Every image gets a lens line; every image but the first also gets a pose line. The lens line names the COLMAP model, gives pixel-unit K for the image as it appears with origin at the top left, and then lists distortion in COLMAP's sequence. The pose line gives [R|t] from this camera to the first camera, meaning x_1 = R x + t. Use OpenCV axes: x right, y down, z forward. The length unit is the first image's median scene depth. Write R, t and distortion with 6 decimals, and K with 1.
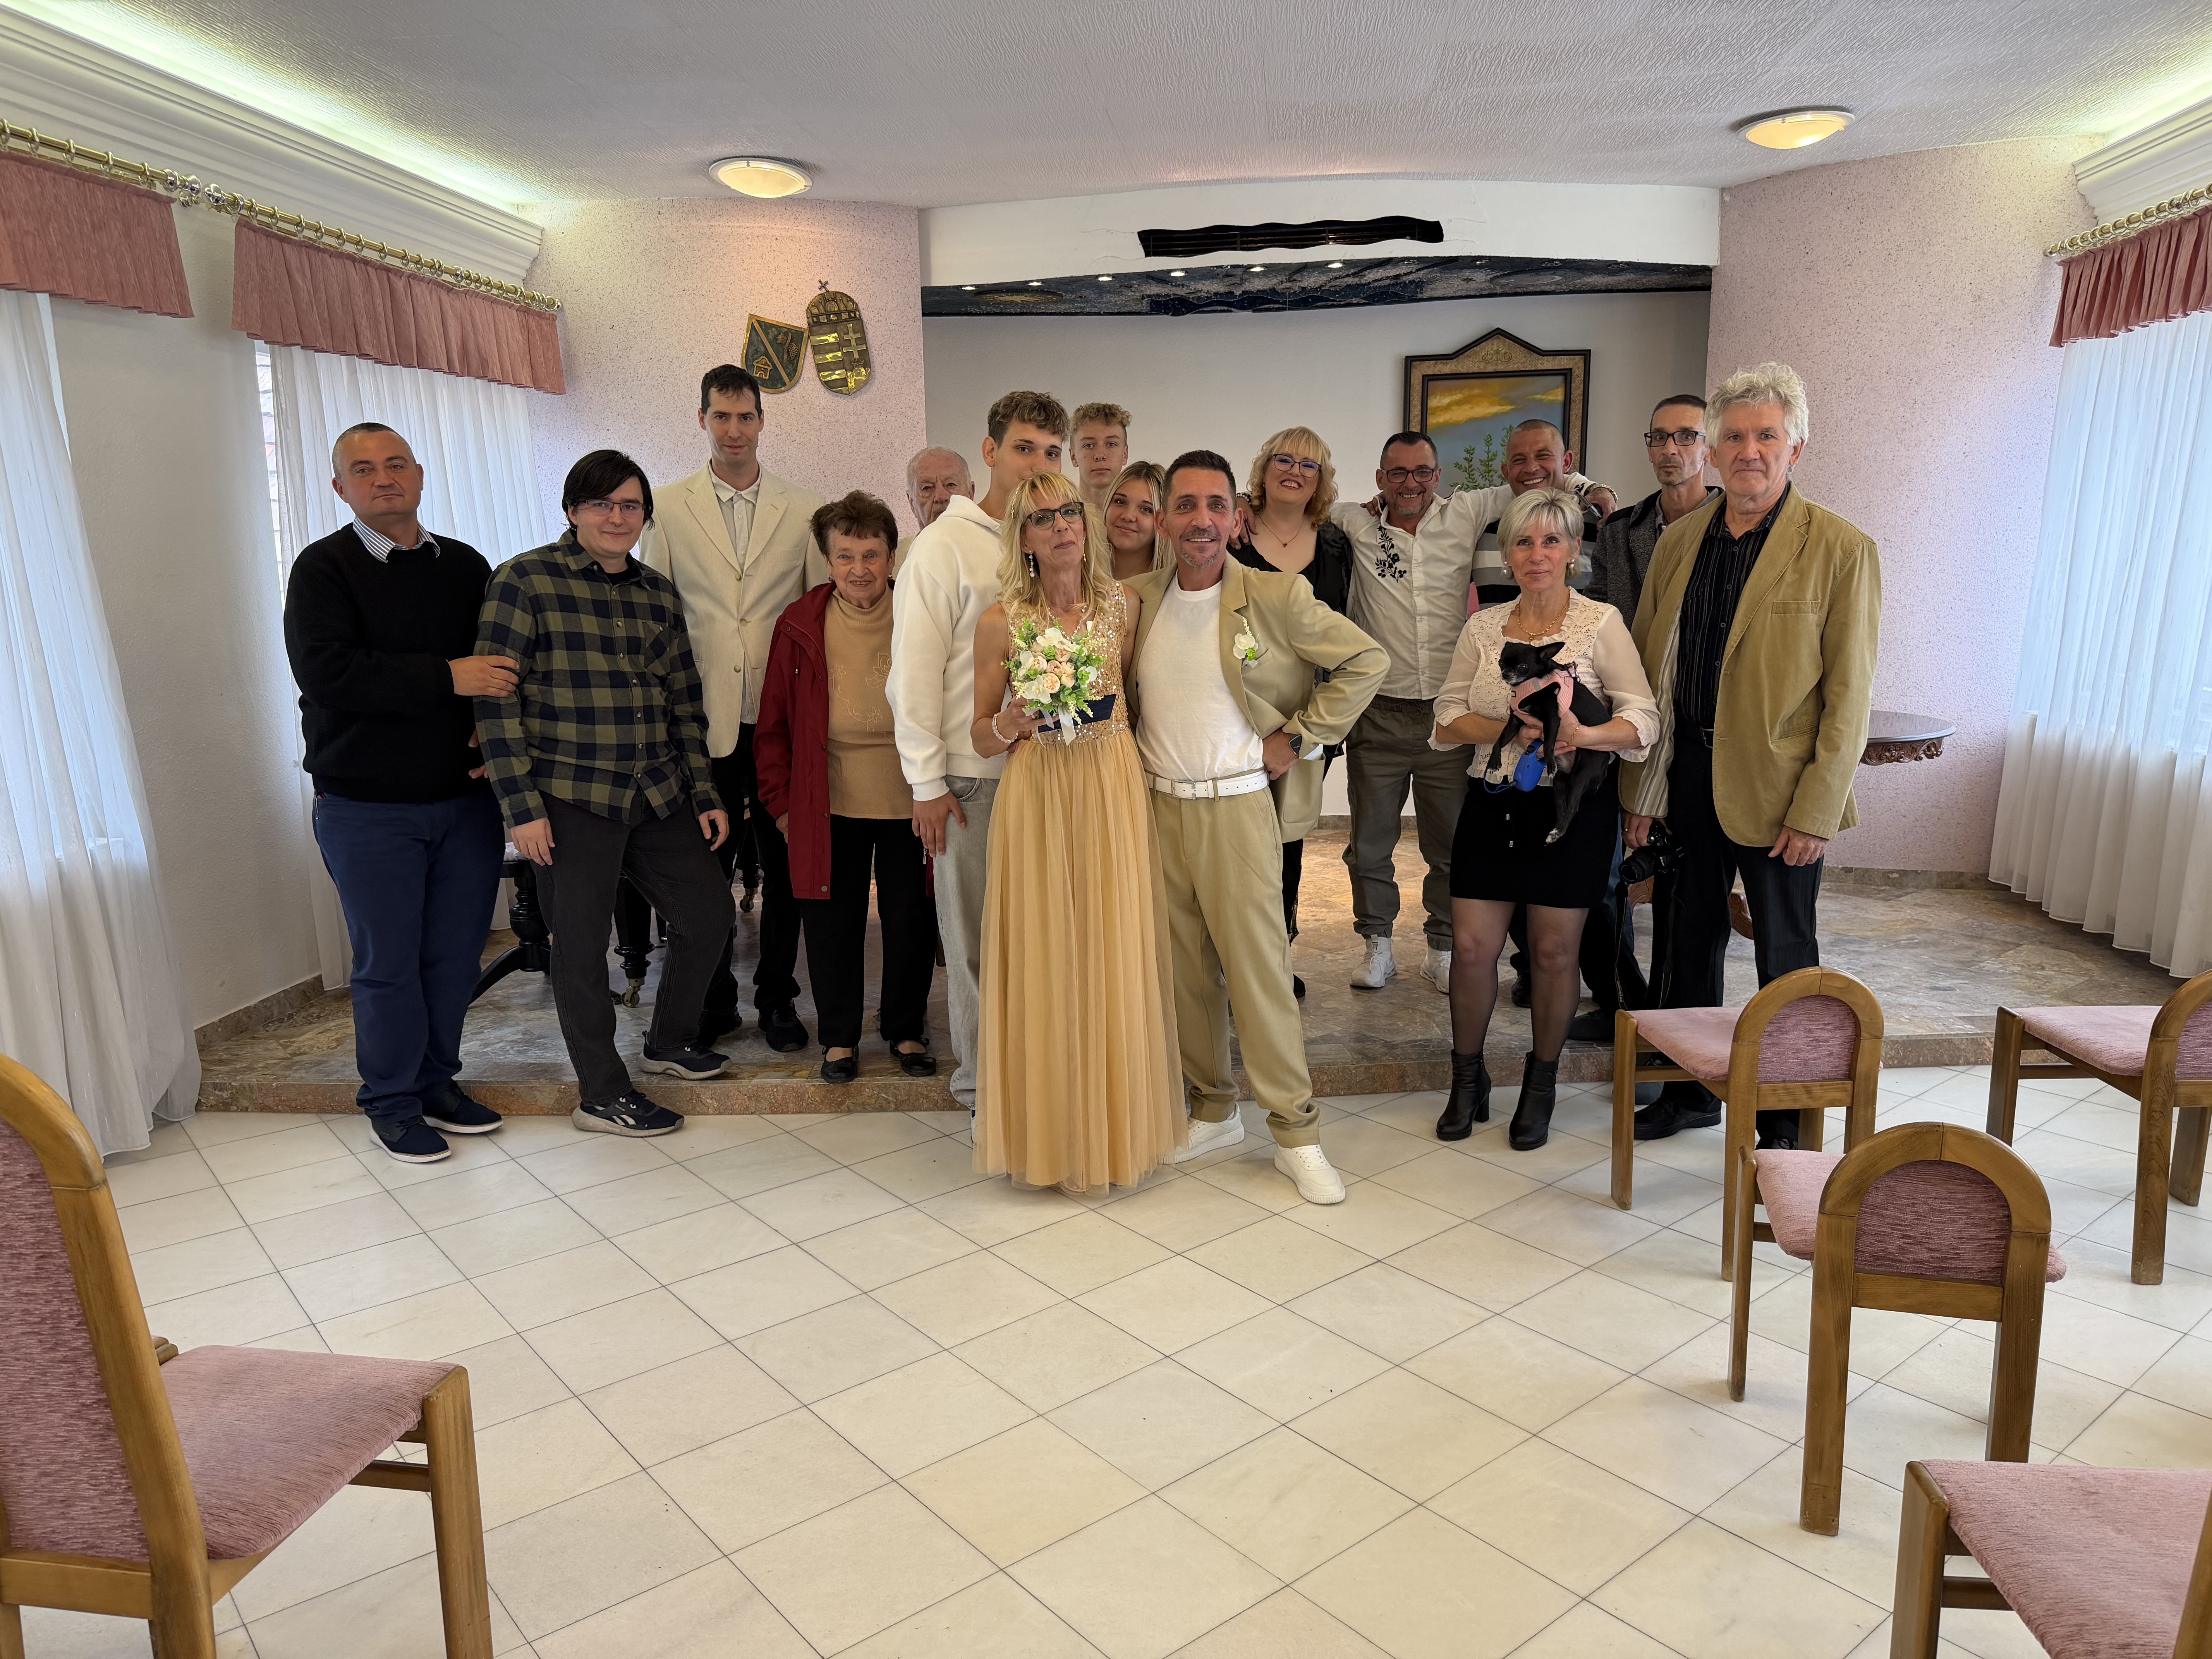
lens RADIAL K [[1590.7, 0, 1087.1], [0, 1590.7, 850.4], [0, 0, 1]] dist [0.020528, -0.034155]
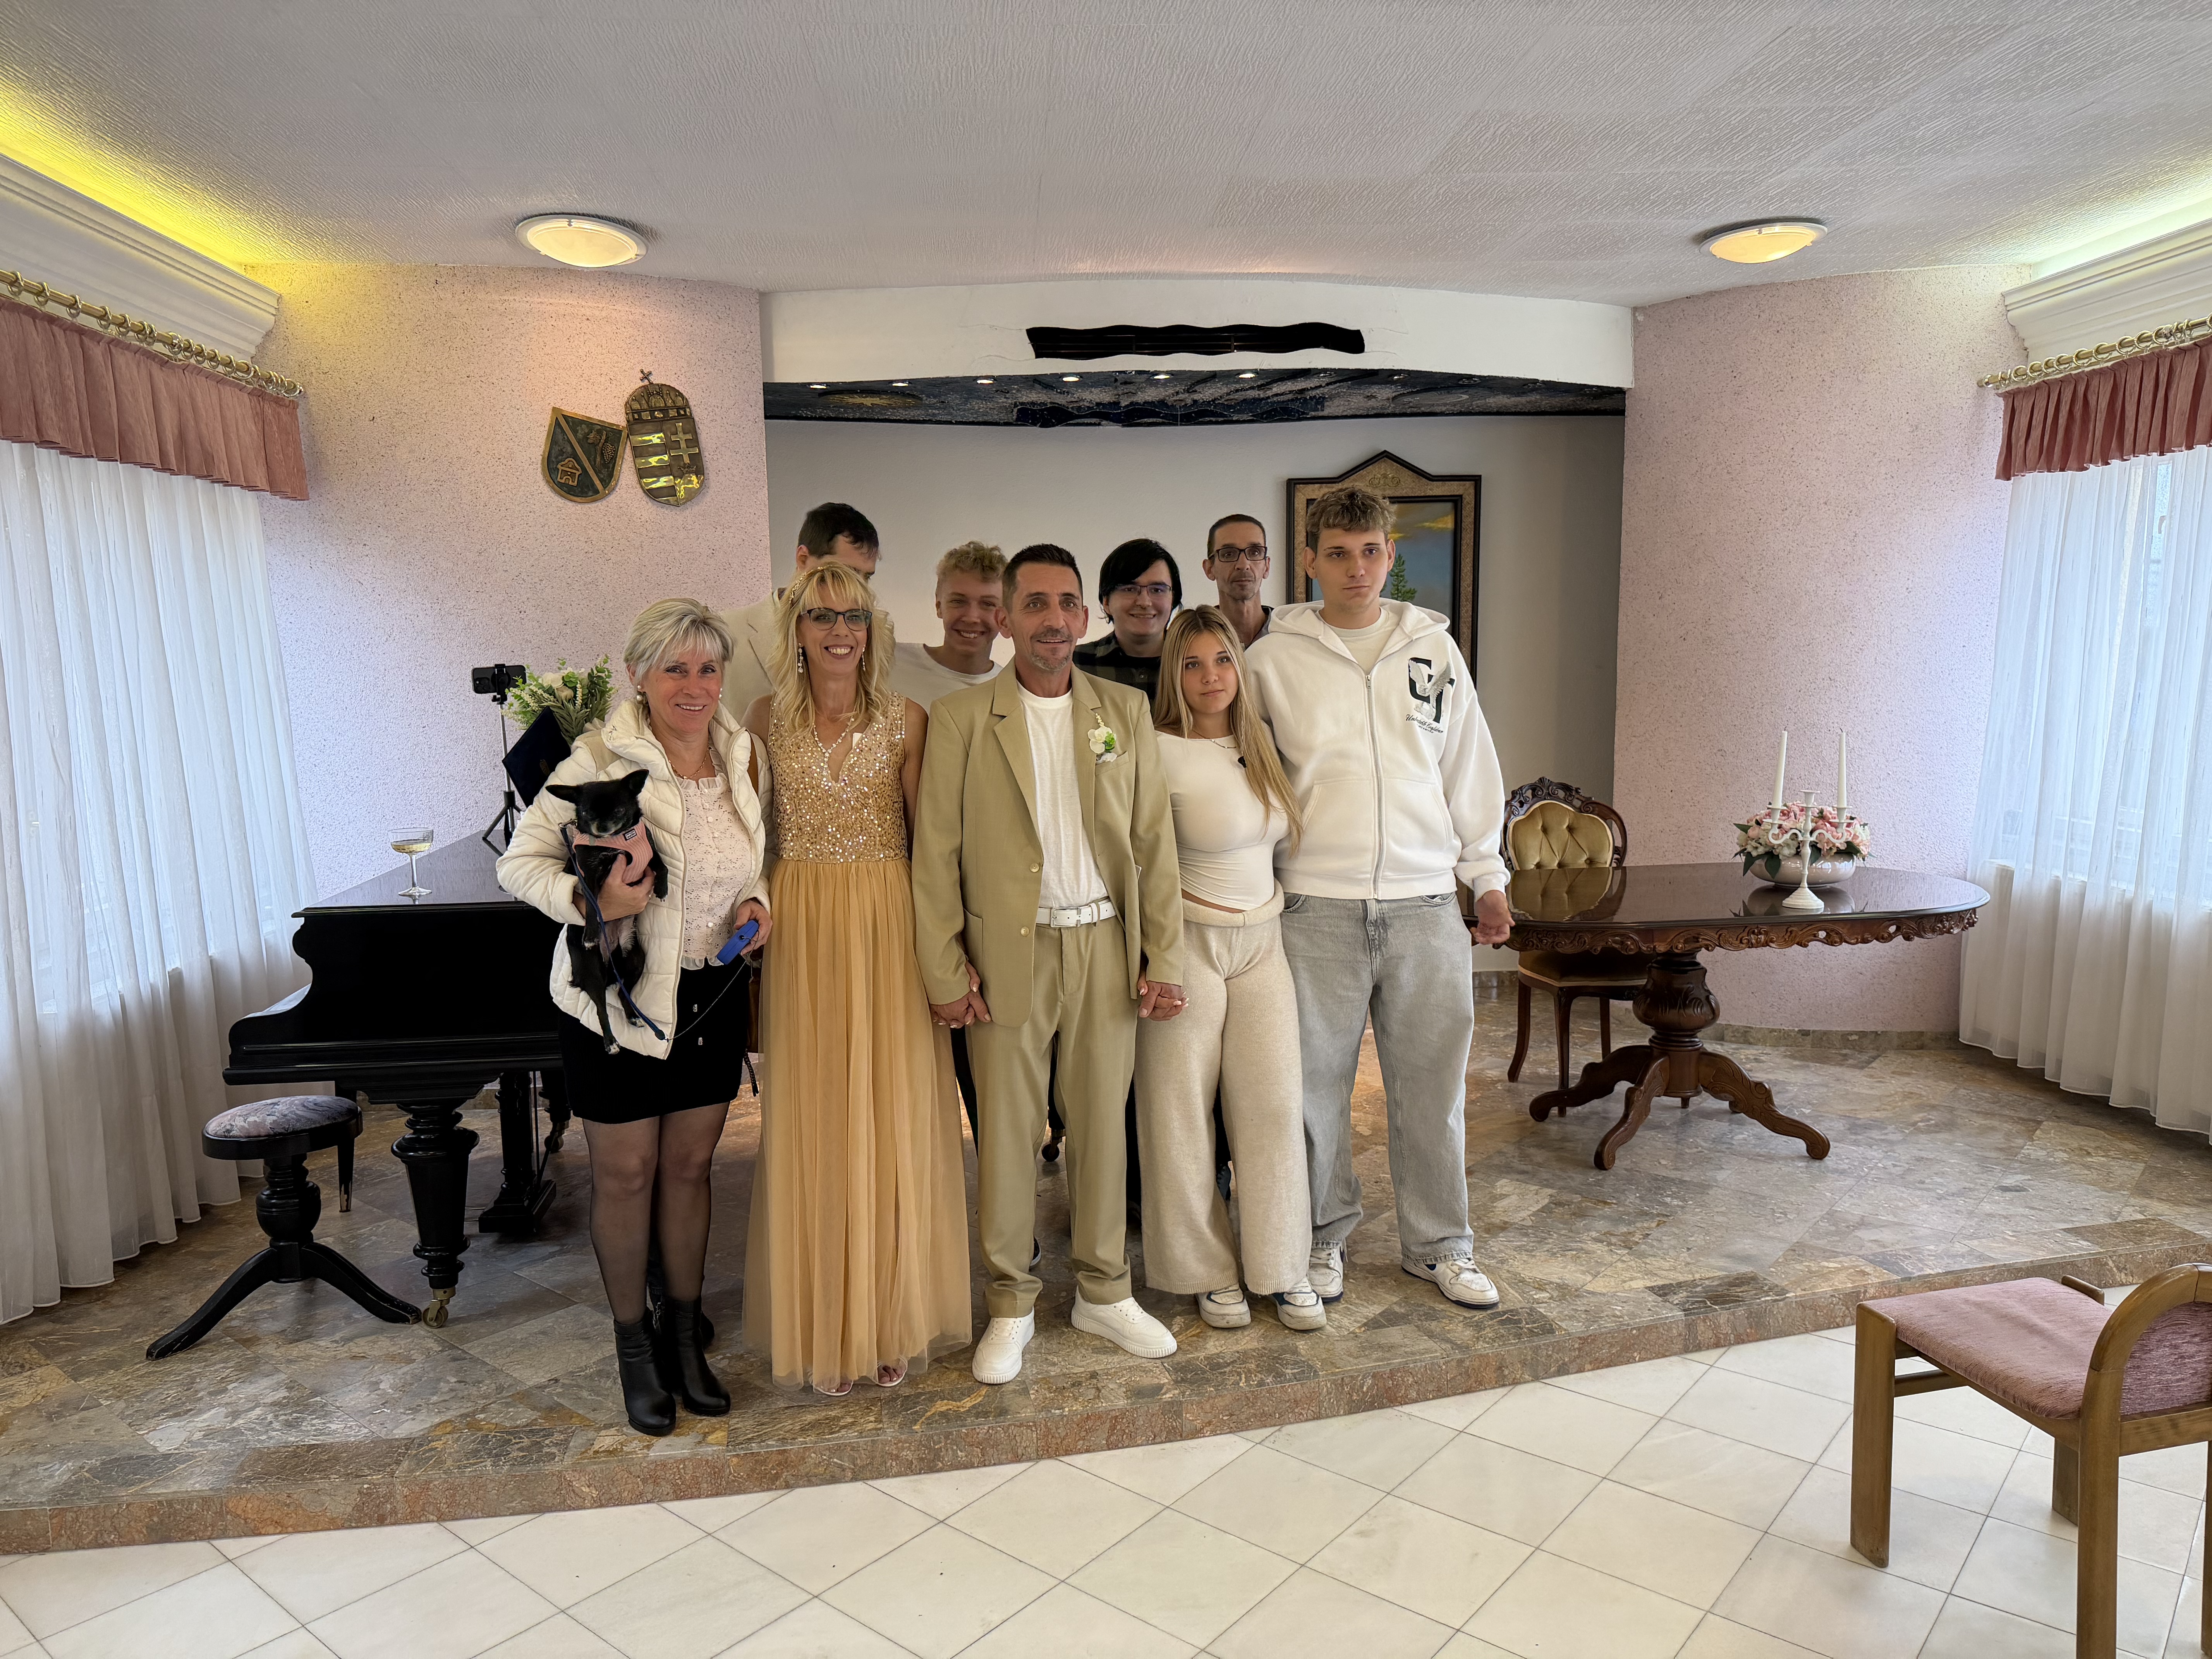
lens RADIAL K [[1590.7, 0, 1097.8], [0, 1590.7, 841.3], [0, 0, 1]] dist [0.020528, -0.034155]
pose [[0.981754, -0.021403, 0.188945, -0.115560], [0.035793, 0.996684, -0.073078, -0.054543], [-0.186754, 0.078507, 0.979265, 0.198025]]
